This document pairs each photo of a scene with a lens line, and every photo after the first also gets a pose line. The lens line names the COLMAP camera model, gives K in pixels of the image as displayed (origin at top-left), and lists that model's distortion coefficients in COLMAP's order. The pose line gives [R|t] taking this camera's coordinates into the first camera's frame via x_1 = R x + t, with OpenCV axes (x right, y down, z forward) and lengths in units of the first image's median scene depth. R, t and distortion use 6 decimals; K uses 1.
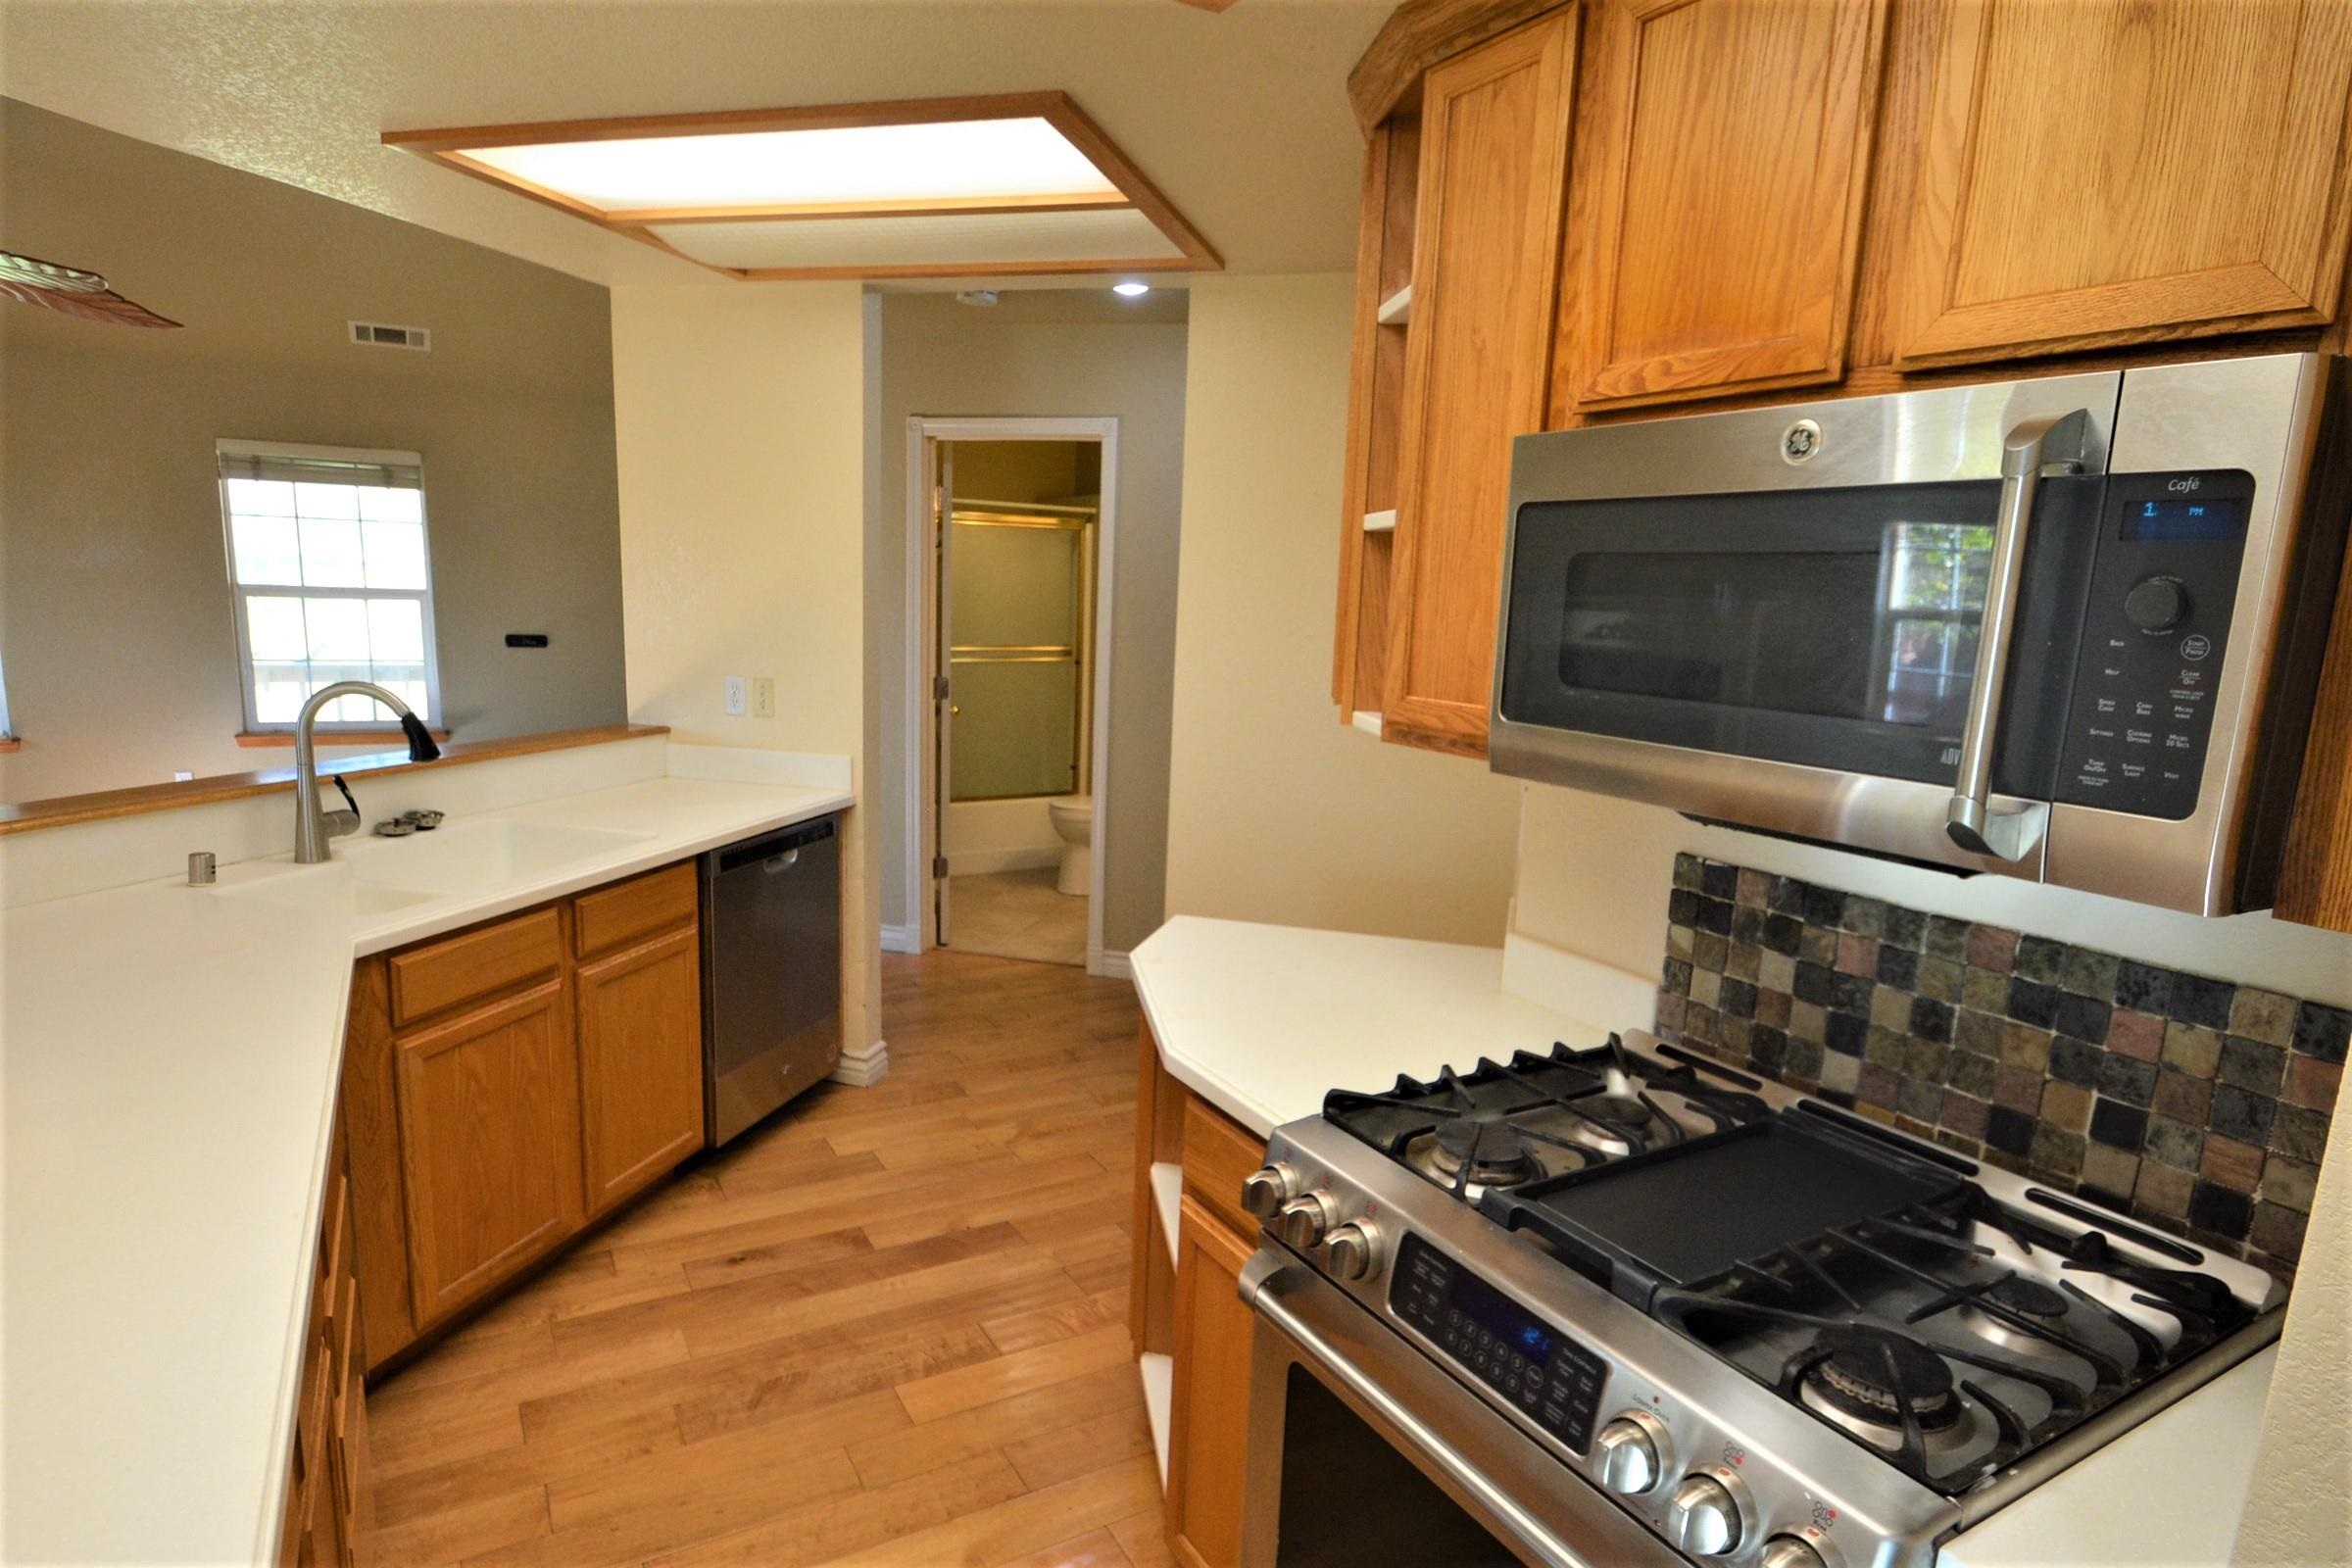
lens RADIAL K [[1272.4, 0, 1169.7], [0, 1272.4, 788.7], [0, 0, 1]] dist [0.003509, 0.000594]
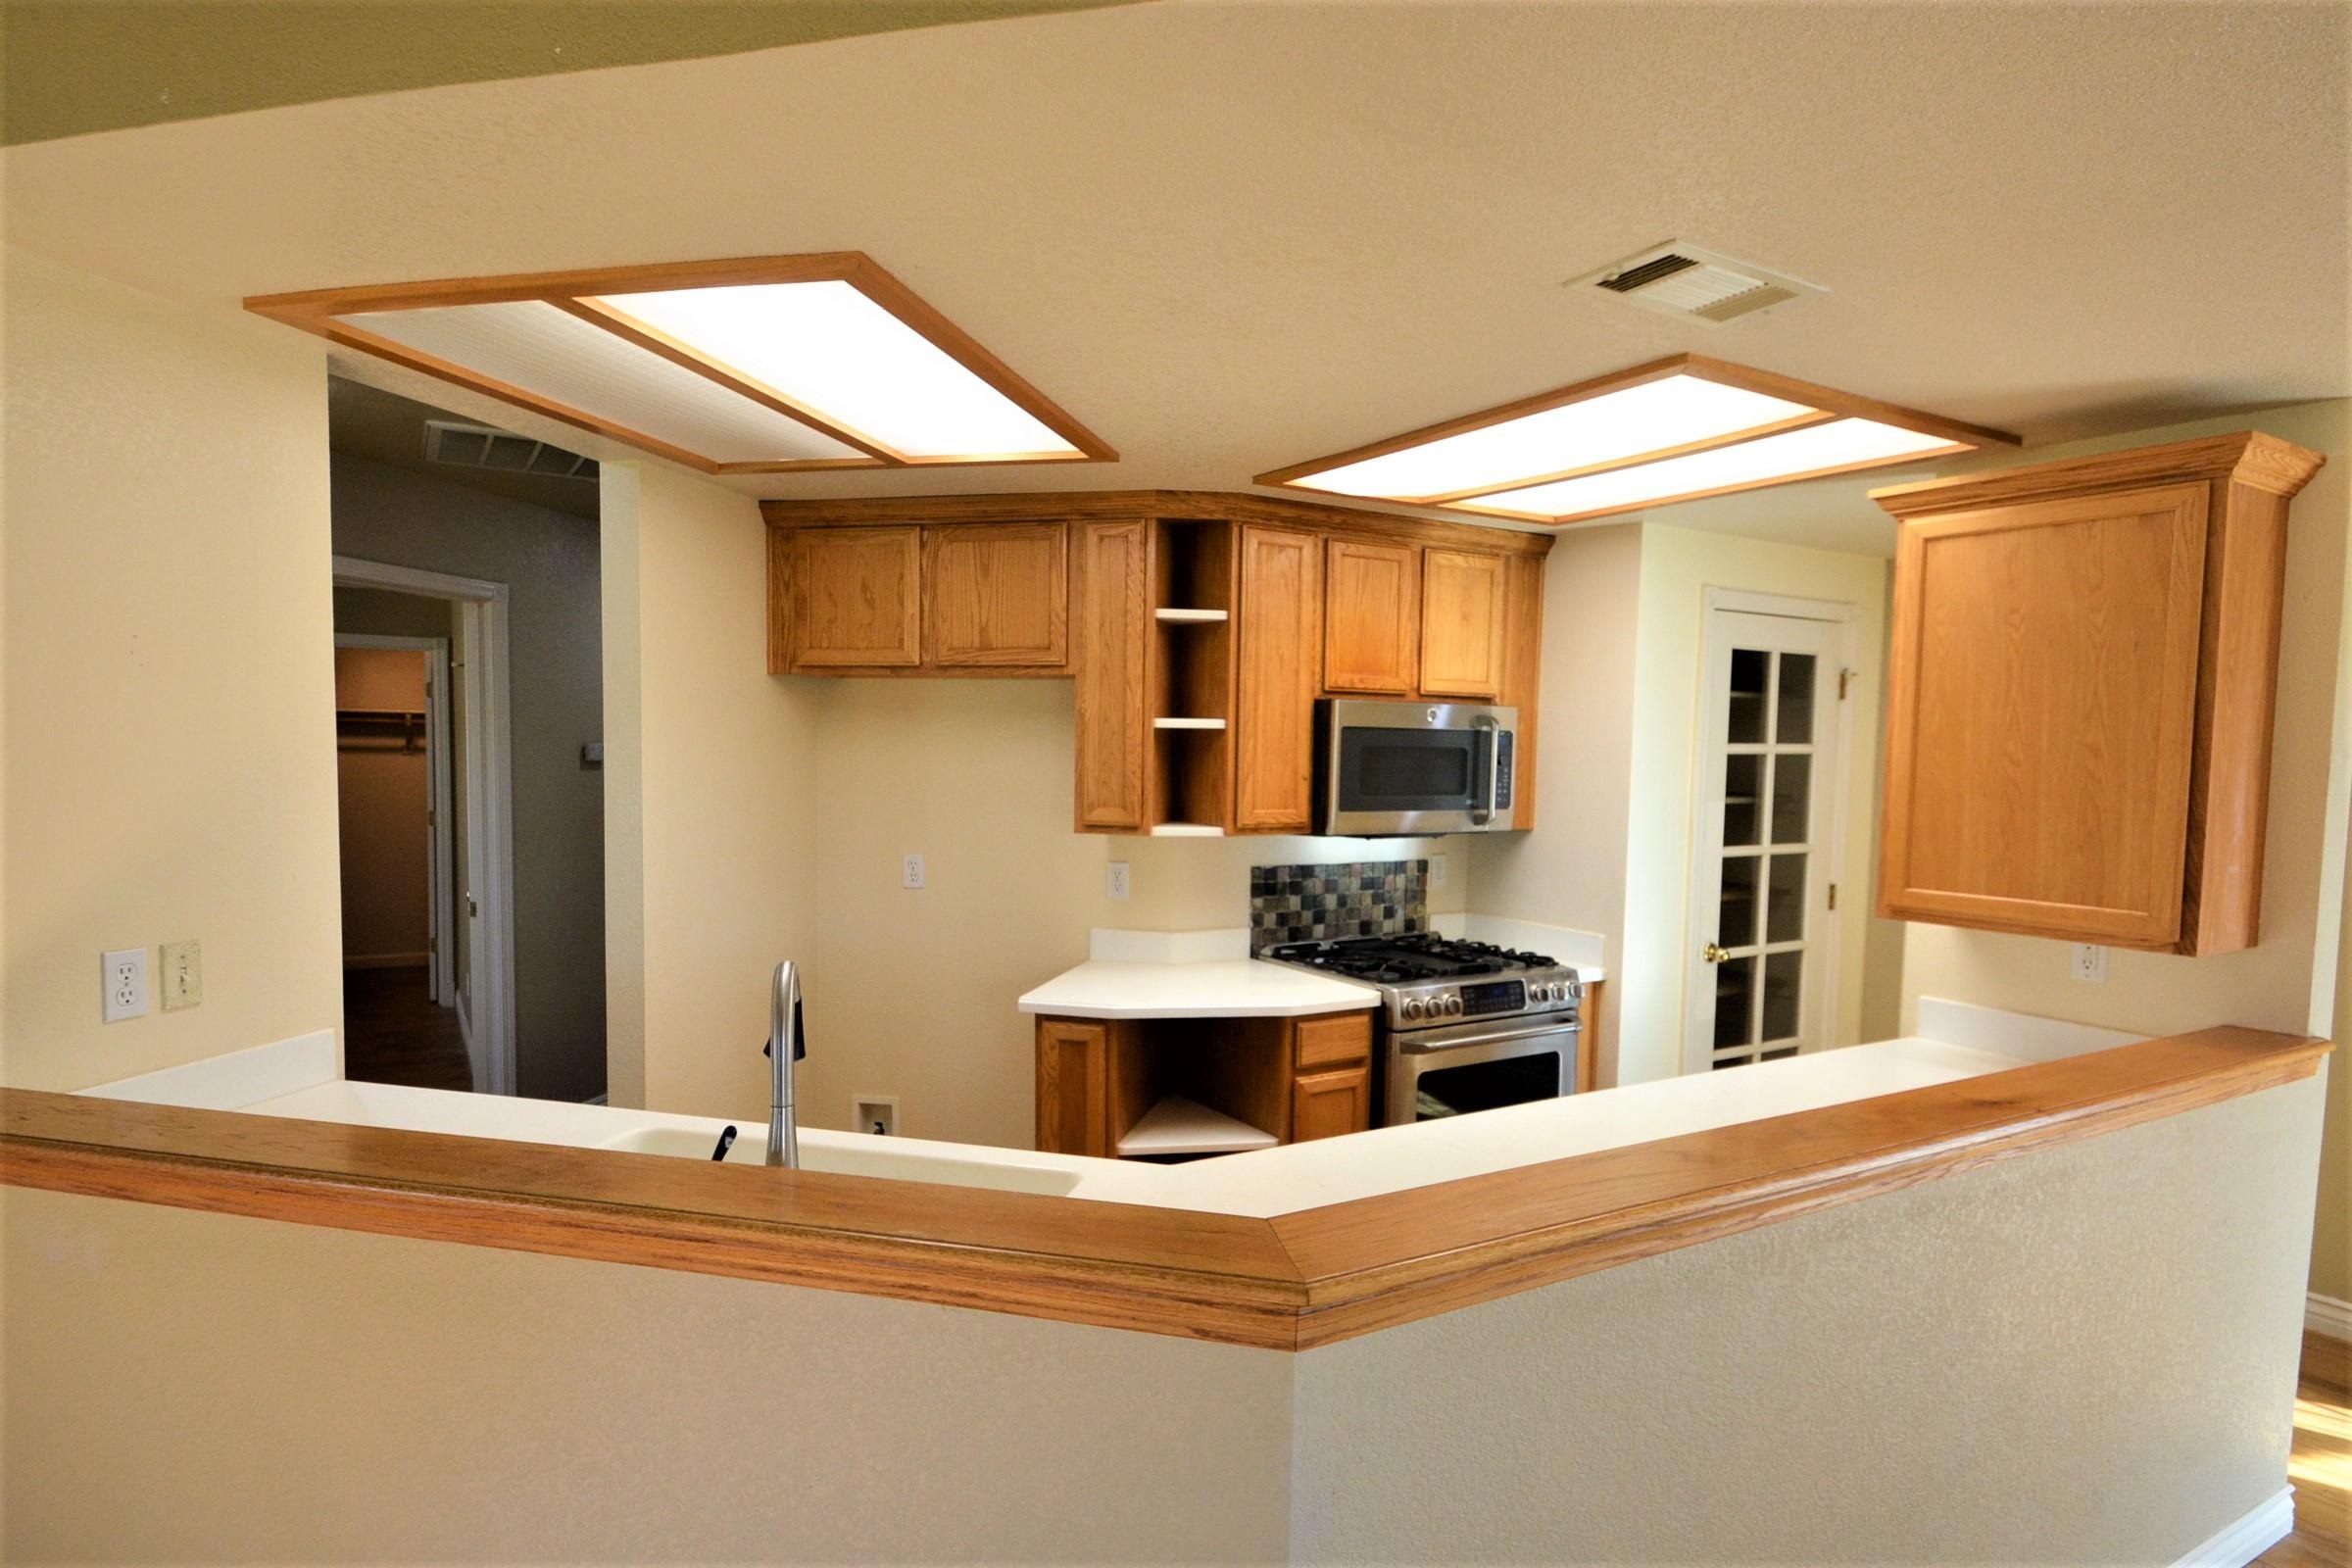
lens RADIAL K [[1272.4, 0, 1175.4], [0, 1272.4, 792.2], [0, 0, 1]] dist [0.003509, 0.000594]
pose [[0.005921, -0.083227, 0.996513, -2.068083], [0.141802, 0.986530, 0.081551, -0.319724], [-0.989877, 0.140825, 0.017643, 1.185564]]
